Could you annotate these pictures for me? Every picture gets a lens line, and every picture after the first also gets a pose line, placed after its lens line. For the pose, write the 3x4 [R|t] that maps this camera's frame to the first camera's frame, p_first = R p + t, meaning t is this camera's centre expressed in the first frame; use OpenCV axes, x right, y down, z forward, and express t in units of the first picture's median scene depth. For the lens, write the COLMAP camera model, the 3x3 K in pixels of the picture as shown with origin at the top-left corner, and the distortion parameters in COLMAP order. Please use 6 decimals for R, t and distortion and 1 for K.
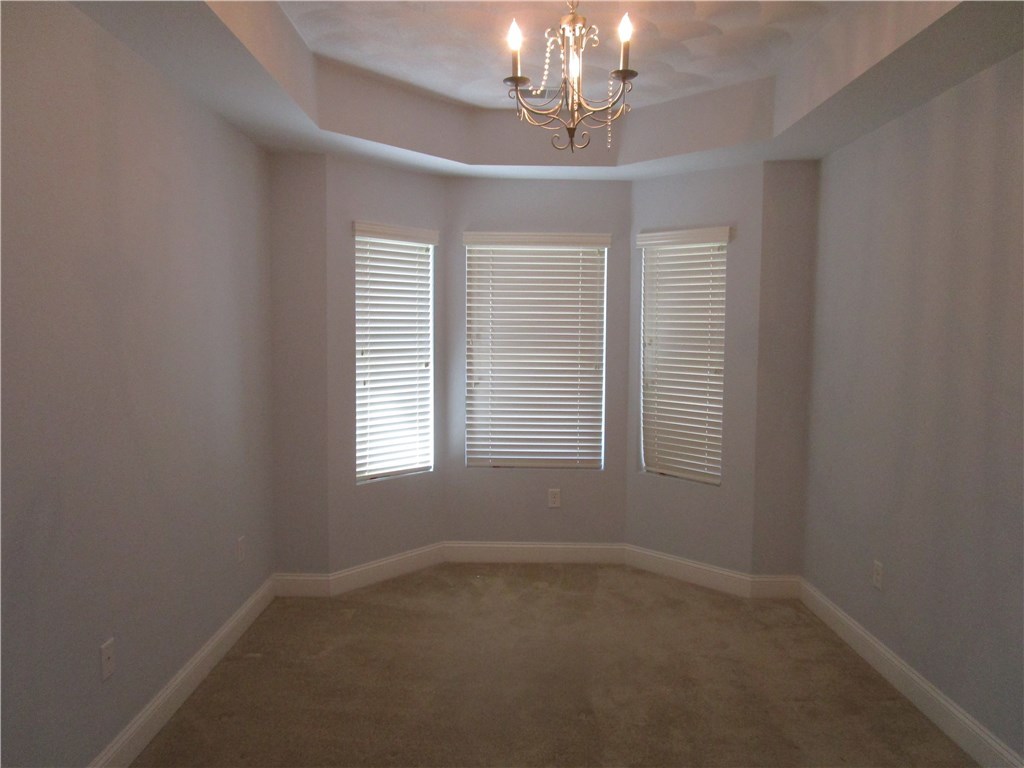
lens RADIAL K [[738.0, 0, 511.8], [0, 738.0, 380.4], [0, 0, 1]] dist [-0.017697, 0.003809]
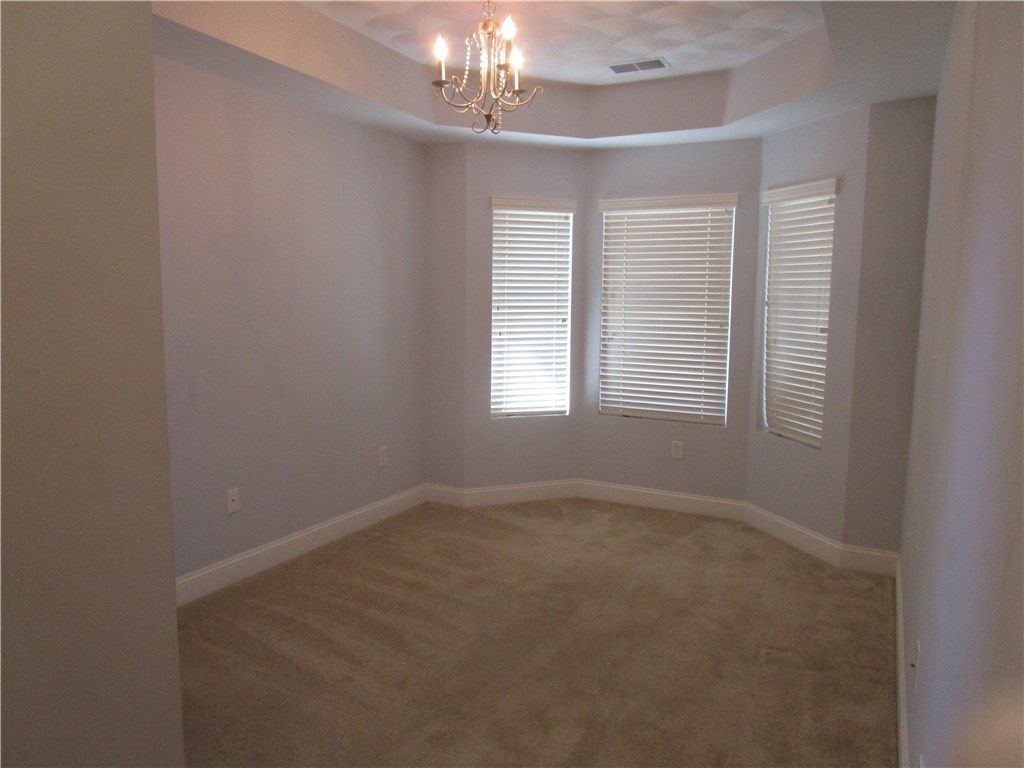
lens RADIAL K [[738.0, 0, 511.0], [0, 738.0, 380.5], [0, 0, 1]] dist [-0.017697, 0.003809]
pose [[0.882715, 0.052408, -0.466977, 0.369532], [-0.034352, 0.998299, 0.047102, 0.021550], [0.468651, -0.025536, 0.883014, -0.040299]]
